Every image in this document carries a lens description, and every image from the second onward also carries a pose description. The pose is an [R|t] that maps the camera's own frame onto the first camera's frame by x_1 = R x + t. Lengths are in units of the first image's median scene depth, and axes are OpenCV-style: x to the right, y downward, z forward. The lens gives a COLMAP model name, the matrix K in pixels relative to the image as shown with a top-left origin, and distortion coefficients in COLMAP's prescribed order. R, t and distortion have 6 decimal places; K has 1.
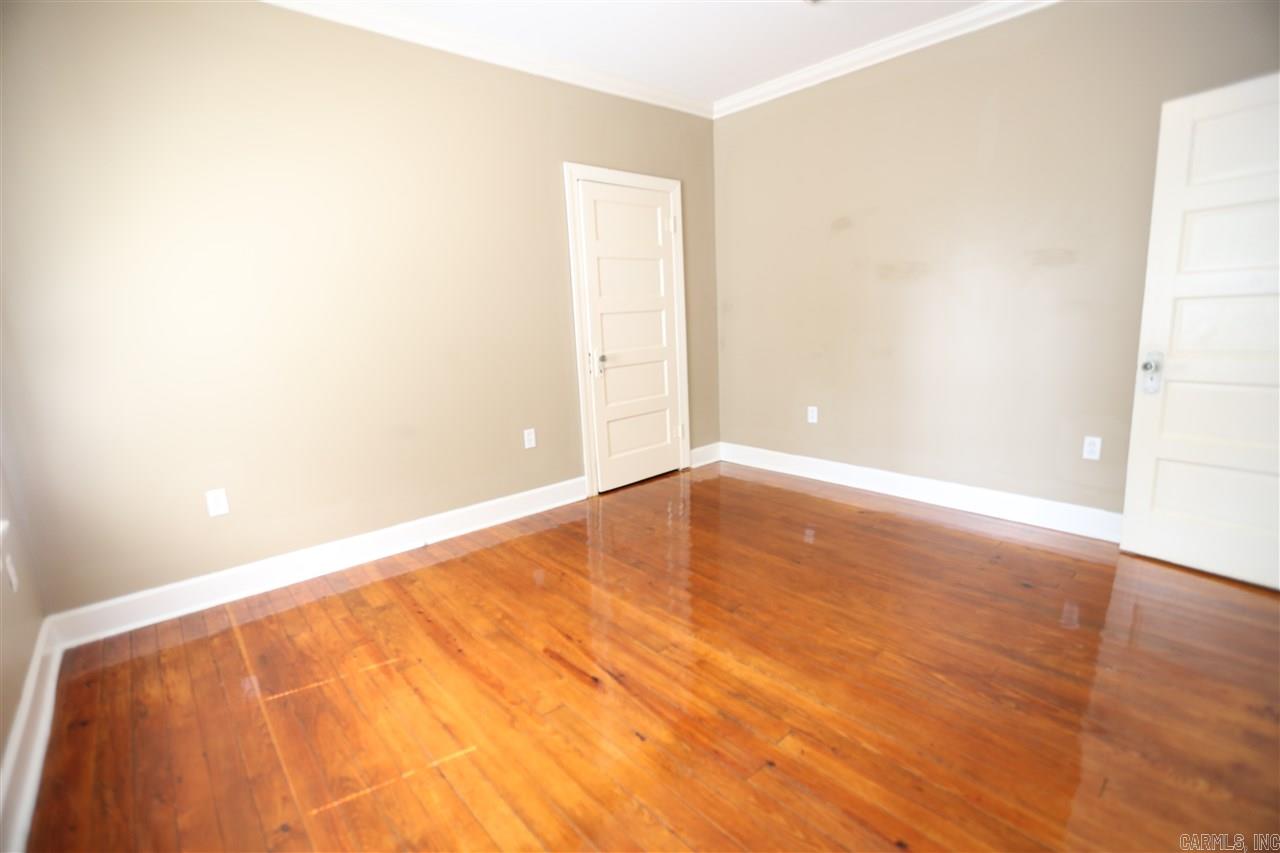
lens RADIAL K [[576.3, 0, 637.4], [0, 576.3, 420.4], [0, 0, 1]] dist [-0.038961, 0.000107]
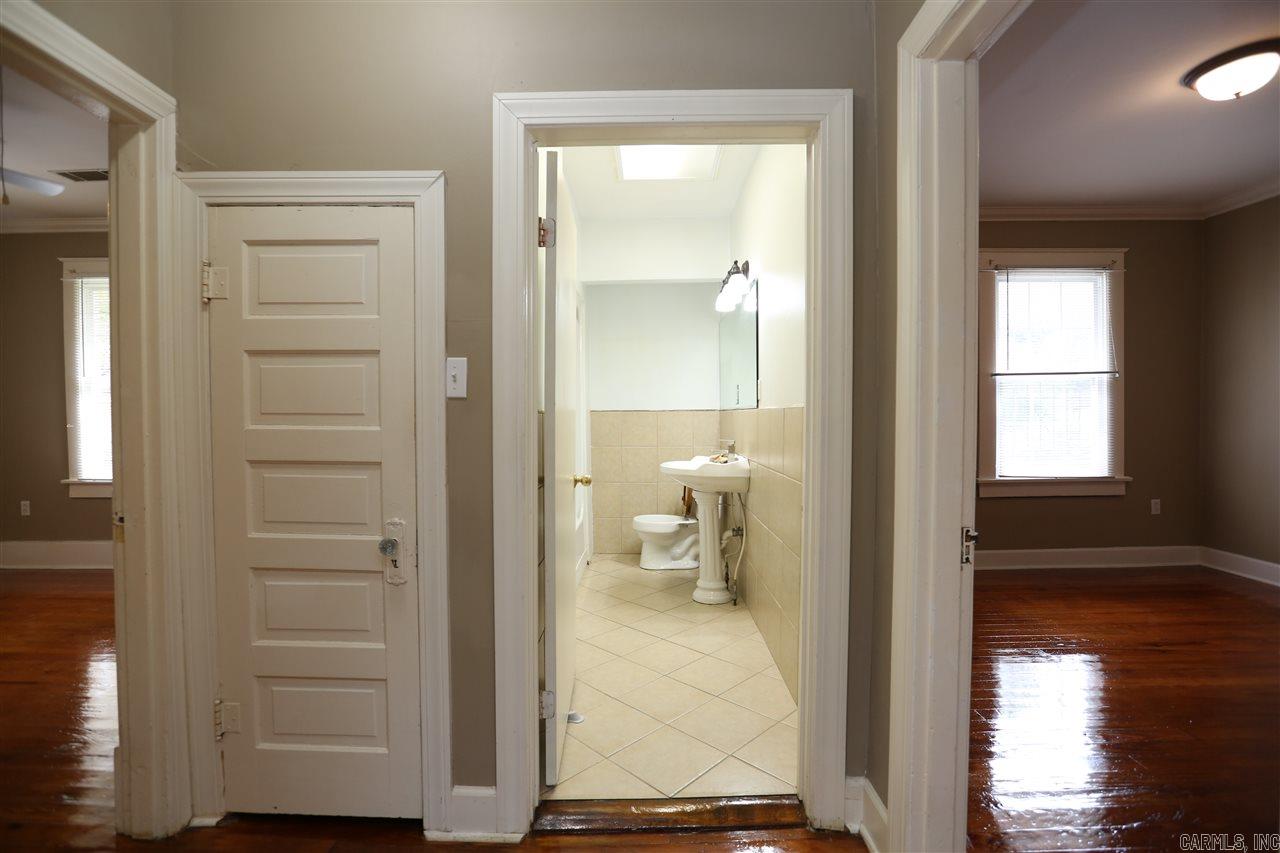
lens RADIAL K [[580.3, 0, 645.4], [0, 580.3, 427.6], [0, 0, 1]] dist [-0.015166, -0.000103]
pose [[-0.662932, 0.062201, -0.746092, 1.311801], [-0.101111, 0.979975, 0.171541, -0.153977], [0.741821, 0.189158, -0.643367, 0.601028]]
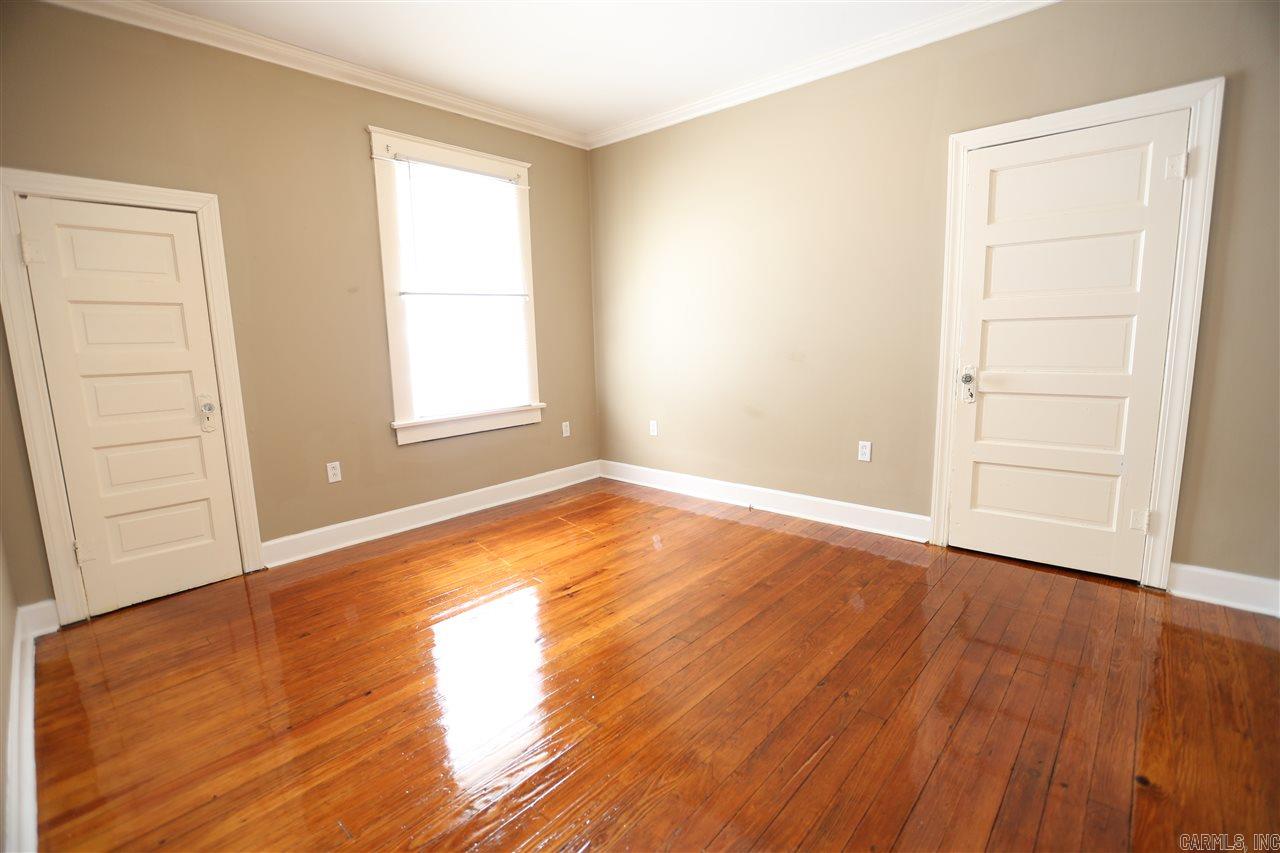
lens RADIAL K [[586.4, 0, 657.7], [0, 586.4, 429.2], [0, 0, 1]] dist [-0.053084, 0.000021]
pose [[0.137740, 0.197996, -0.970477, 0.882591], [-0.165163, 0.970689, 0.174597, -0.146892], [0.976601, 0.136238, 0.166404, 0.645743]]
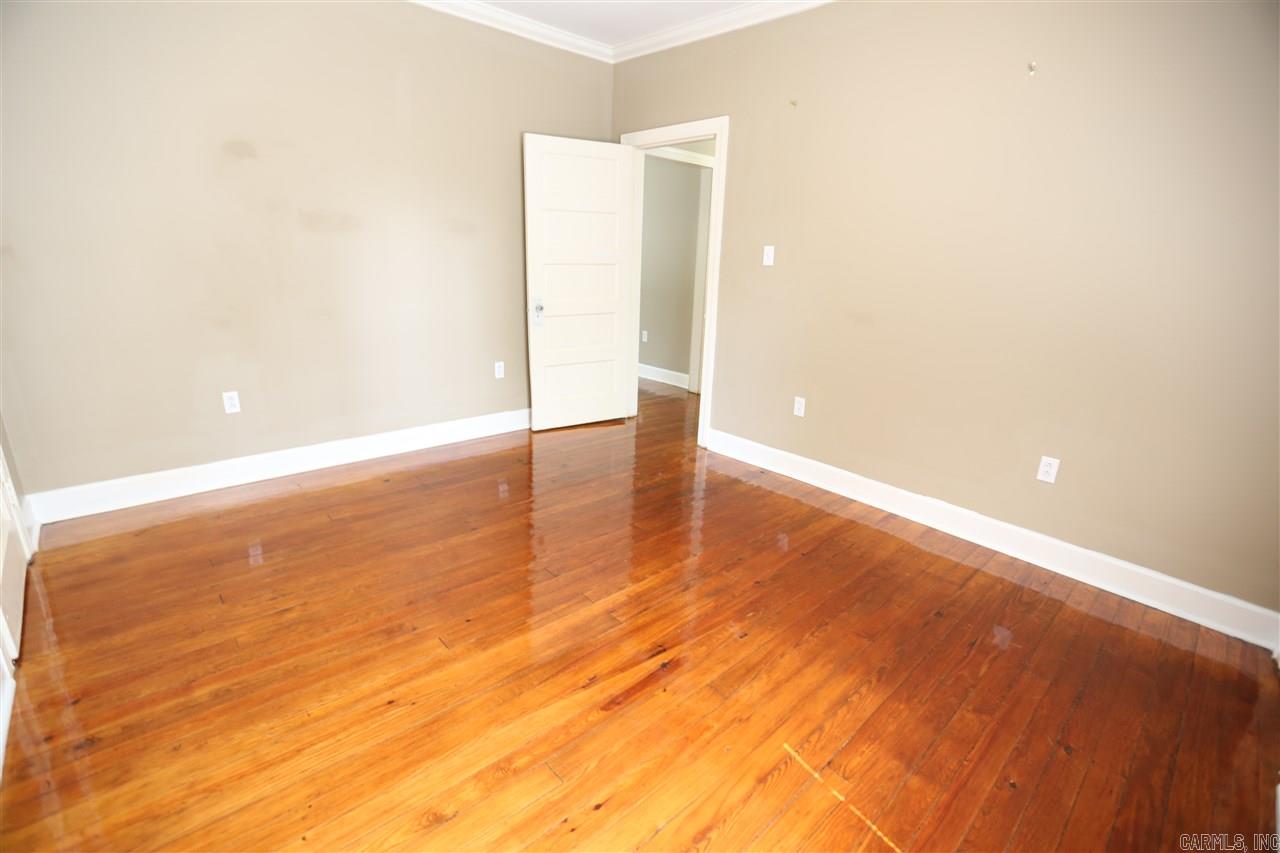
lens RADIAL K [[576.3, 0, 637.4], [0, 576.3, 420.4], [0, 0, 1]] dist [-0.038961, 0.000107]
pose [[-0.008034, -0.239461, 0.970873, -0.634528], [0.150009, 0.959629, 0.237929, -0.123753], [-0.988652, 0.147551, 0.028211, 0.668689]]
